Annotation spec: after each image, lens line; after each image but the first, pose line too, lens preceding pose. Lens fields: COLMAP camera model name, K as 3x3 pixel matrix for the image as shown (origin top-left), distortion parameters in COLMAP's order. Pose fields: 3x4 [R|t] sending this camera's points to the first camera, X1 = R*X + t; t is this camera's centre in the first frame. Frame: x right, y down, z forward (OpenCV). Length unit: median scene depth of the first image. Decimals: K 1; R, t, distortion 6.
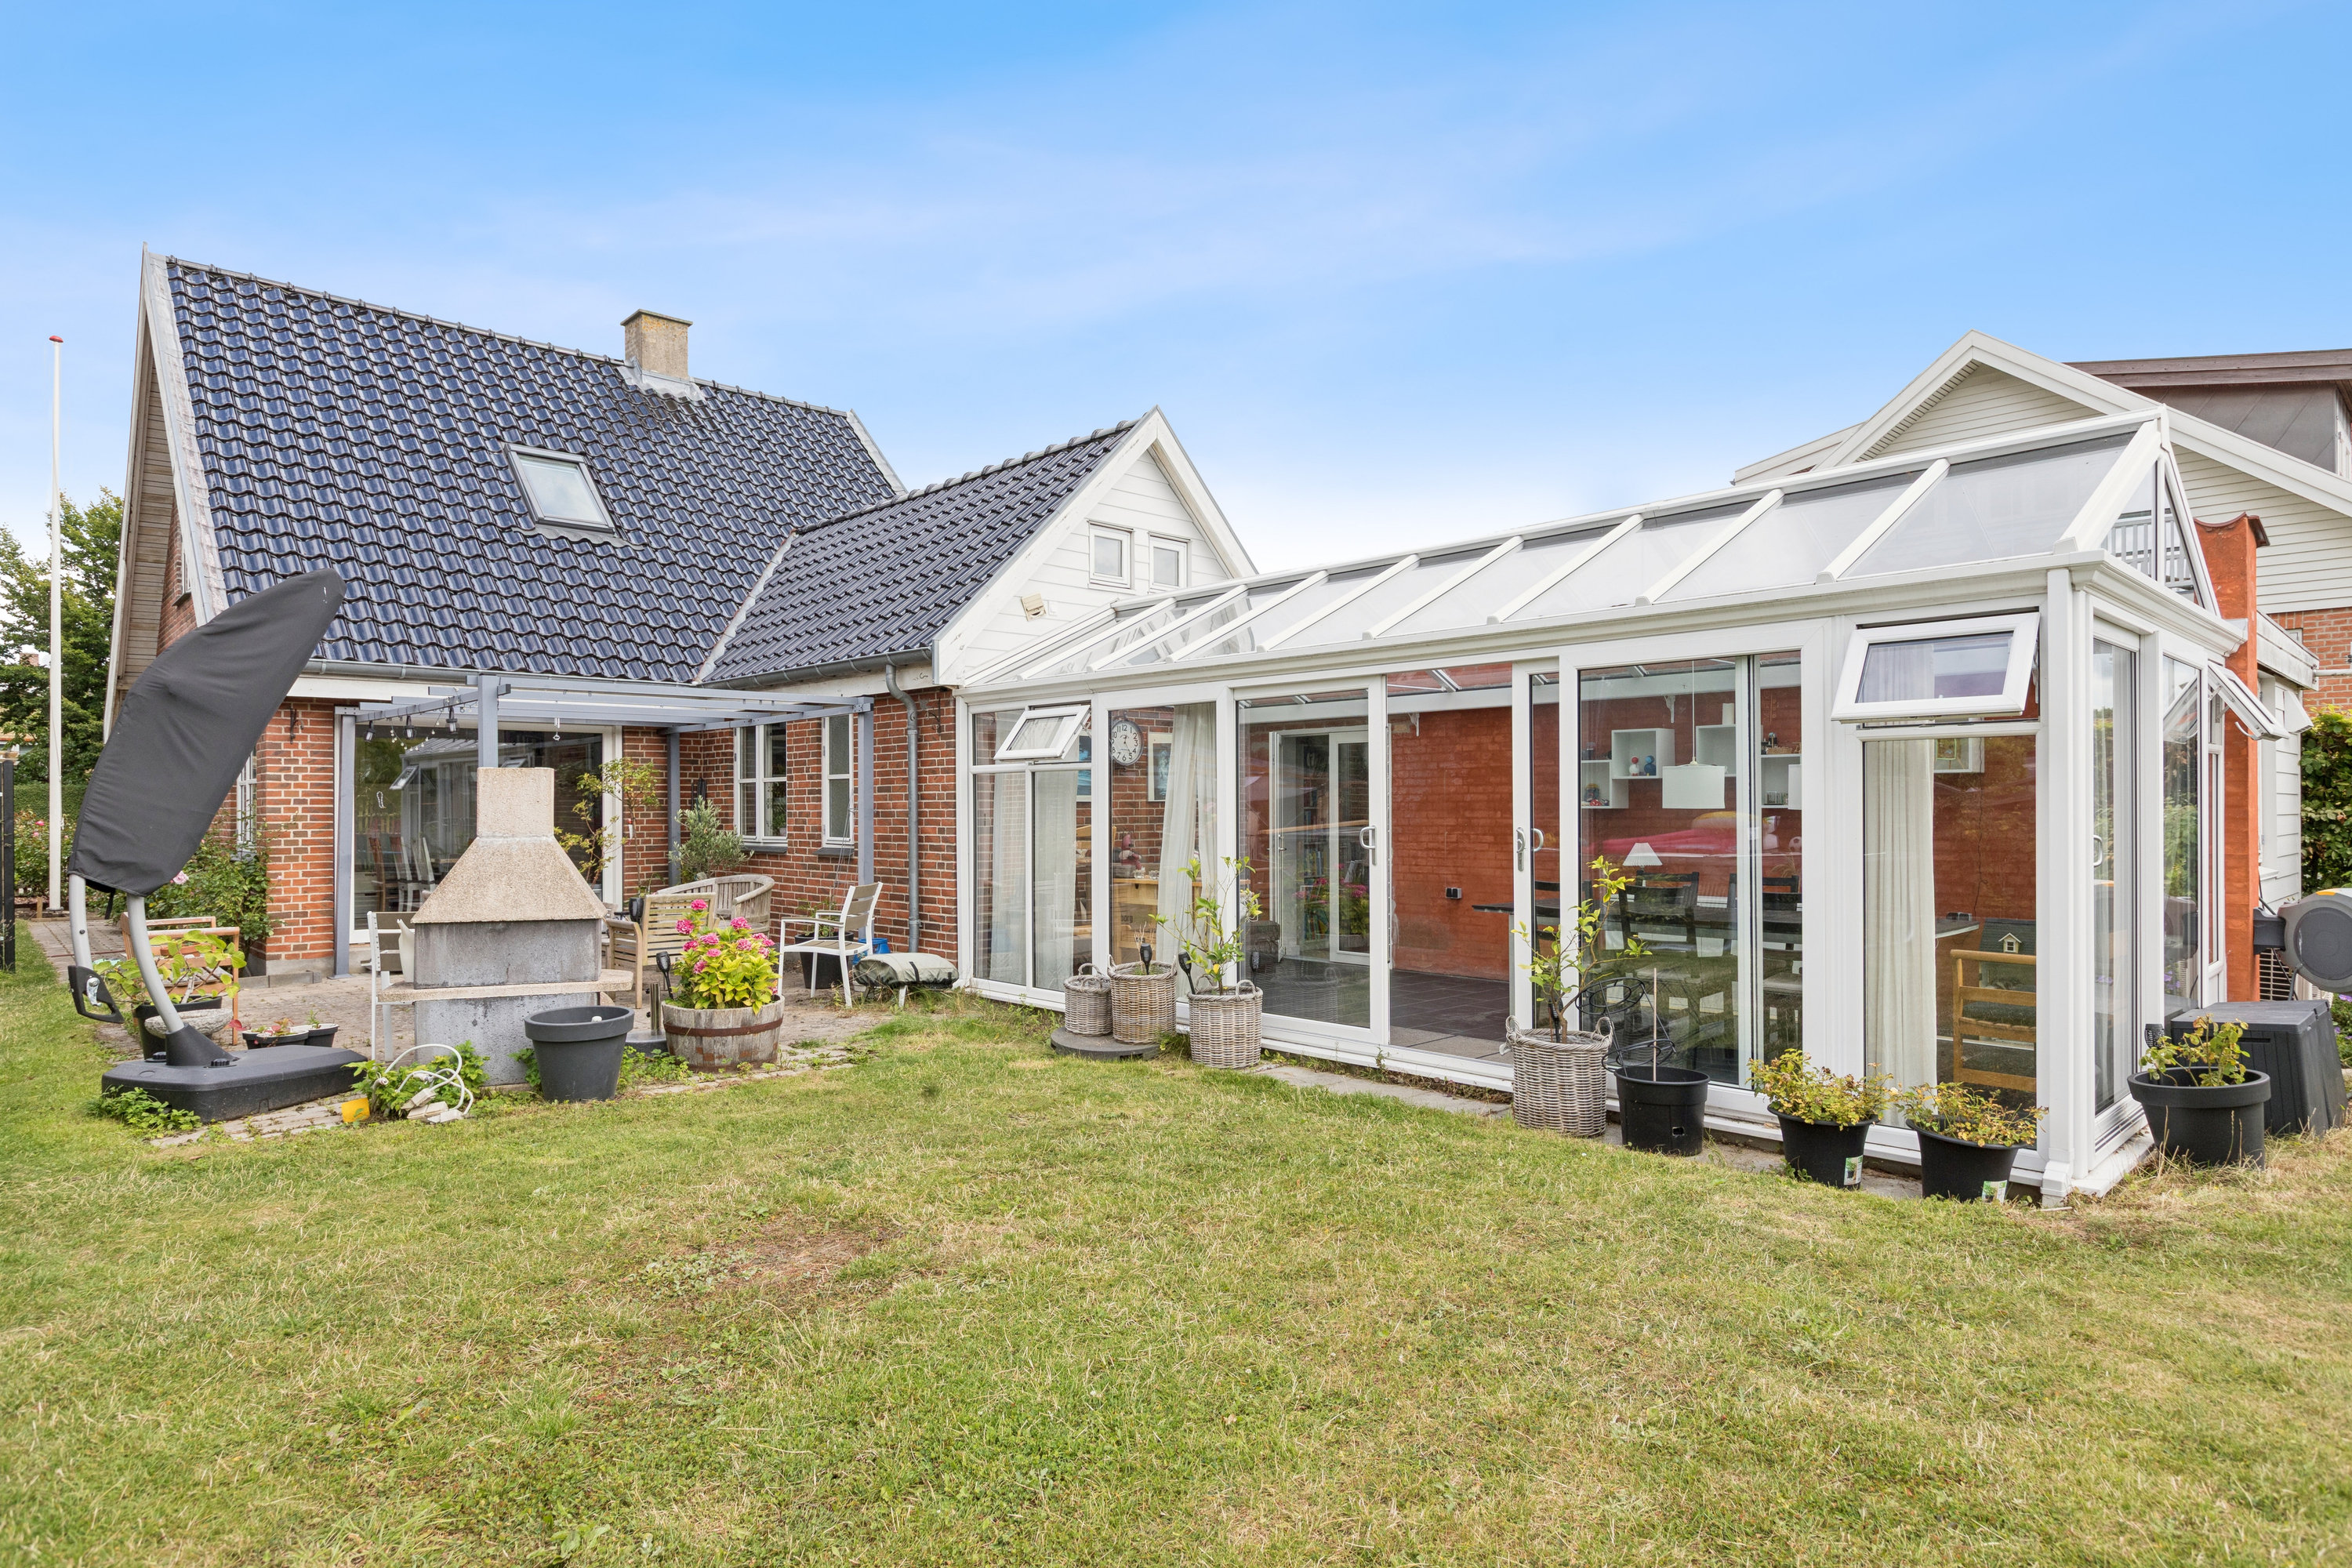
lens RADIAL K [[1323.8, 0, 1180.3], [0, 1323.8, 811.9], [0, 0, 1]] dist [0.001943, 0.001391]
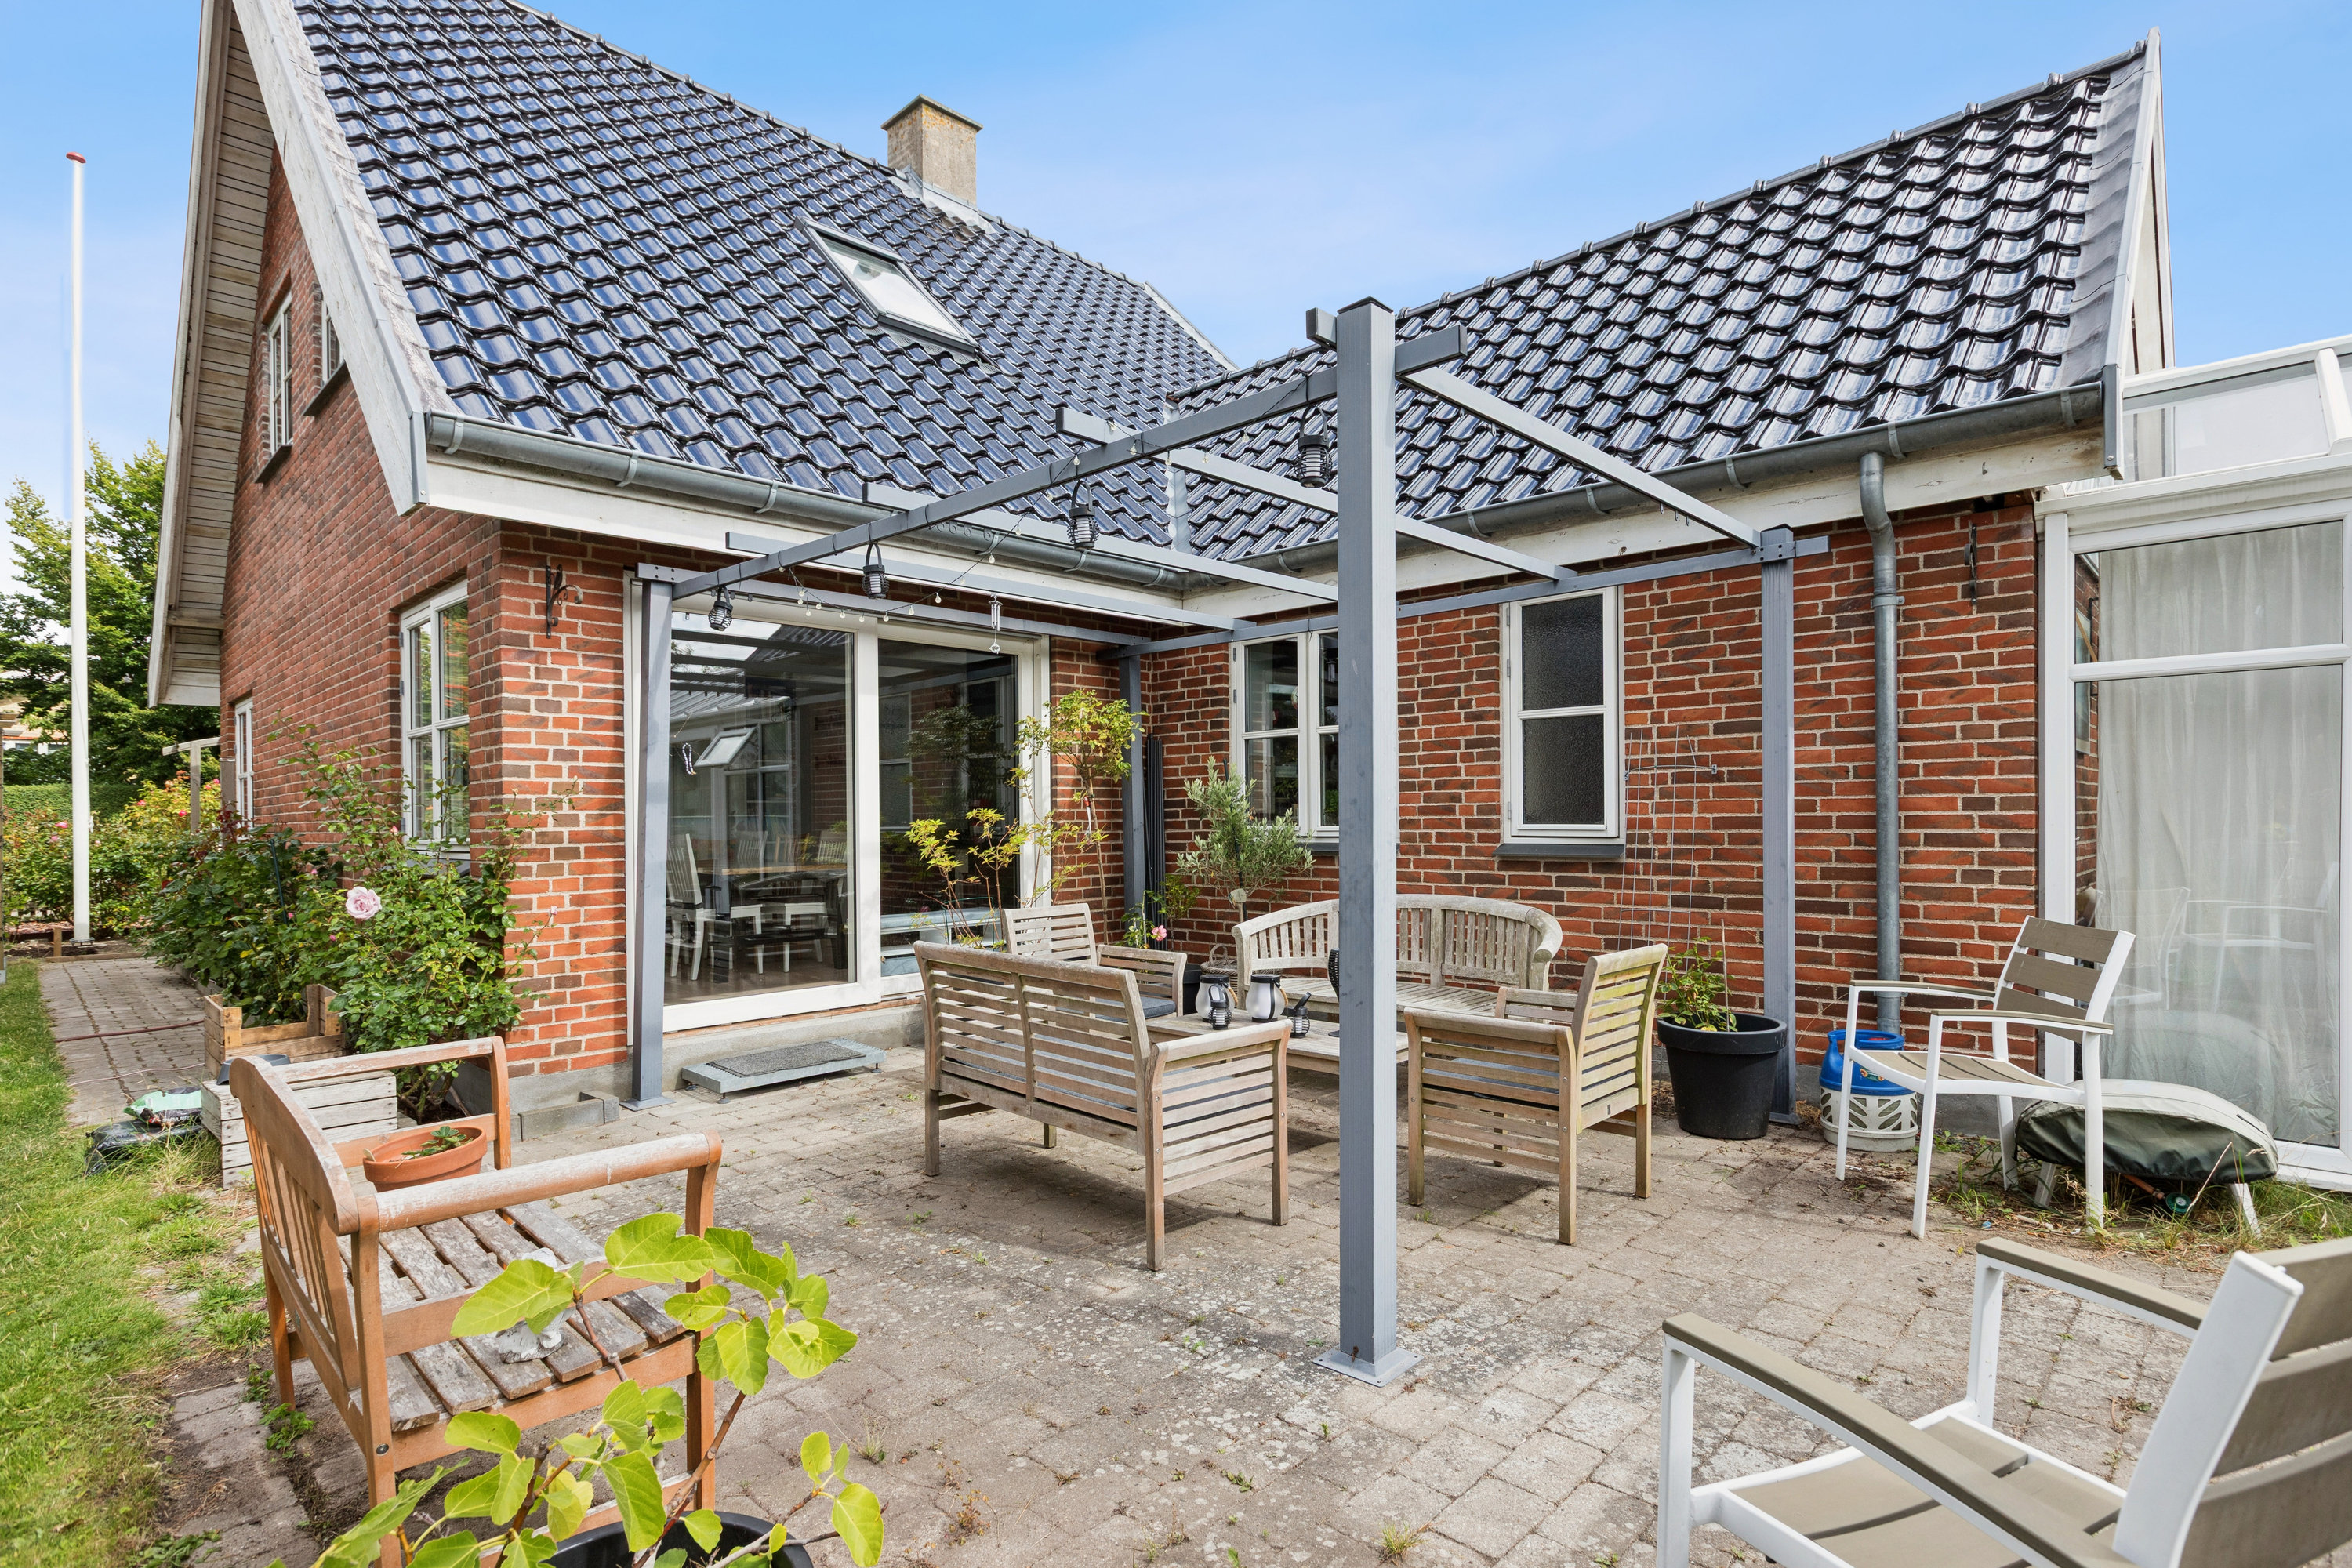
lens RADIAL K [[1159.7, 0, 1166.2], [0, 1159.7, 828.7], [0, 0, 1]] dist [-0.001275, -0.000302]
pose [[0.999078, -0.004645, 0.042687, -0.437712], [0.004403, 0.999974, 0.005754, 0.017537], [-0.042713, -0.005561, 0.999072, 0.531544]]
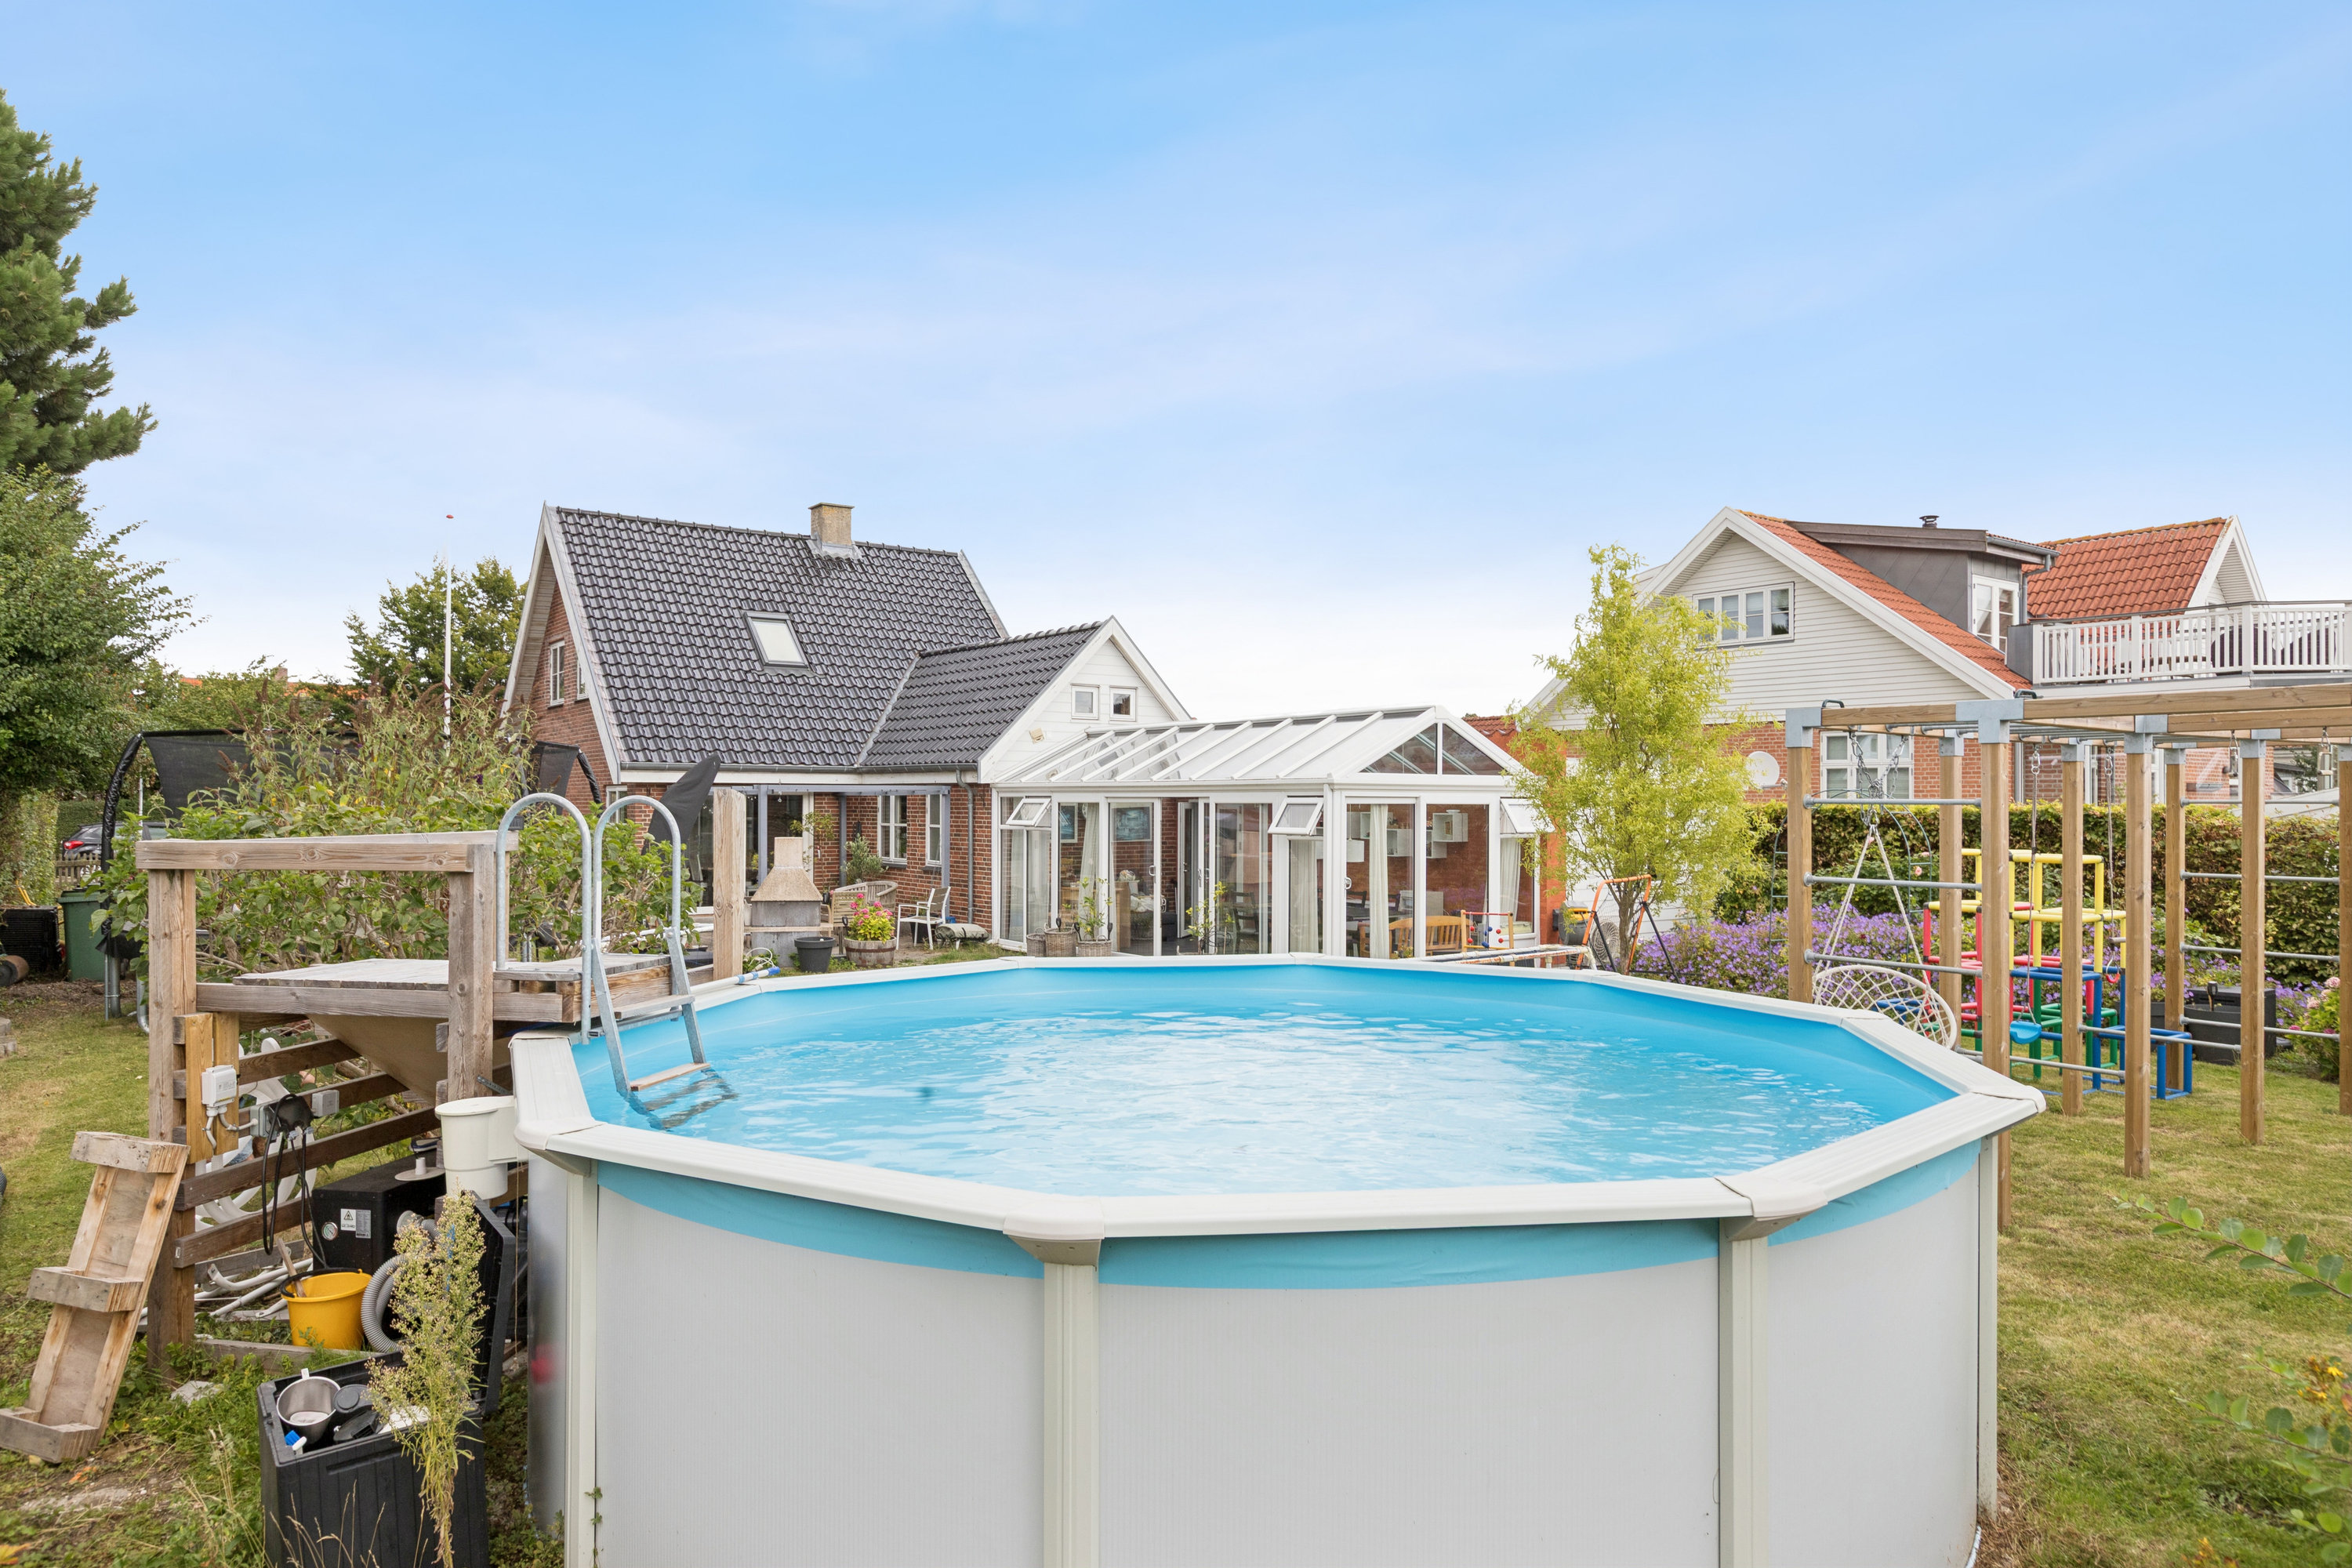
lens RADIAL K [[1560.4, 0, 1176.0], [0, 1560.4, 784.0], [0, 0, 1]] dist [-0.002578, -0.000143]
pose [[0.990234, 0.006028, -0.139284, 0.345983], [-0.007779, 0.999897, -0.012026, -0.059376], [0.139198, 0.012992, 0.990179, -1.002438]]
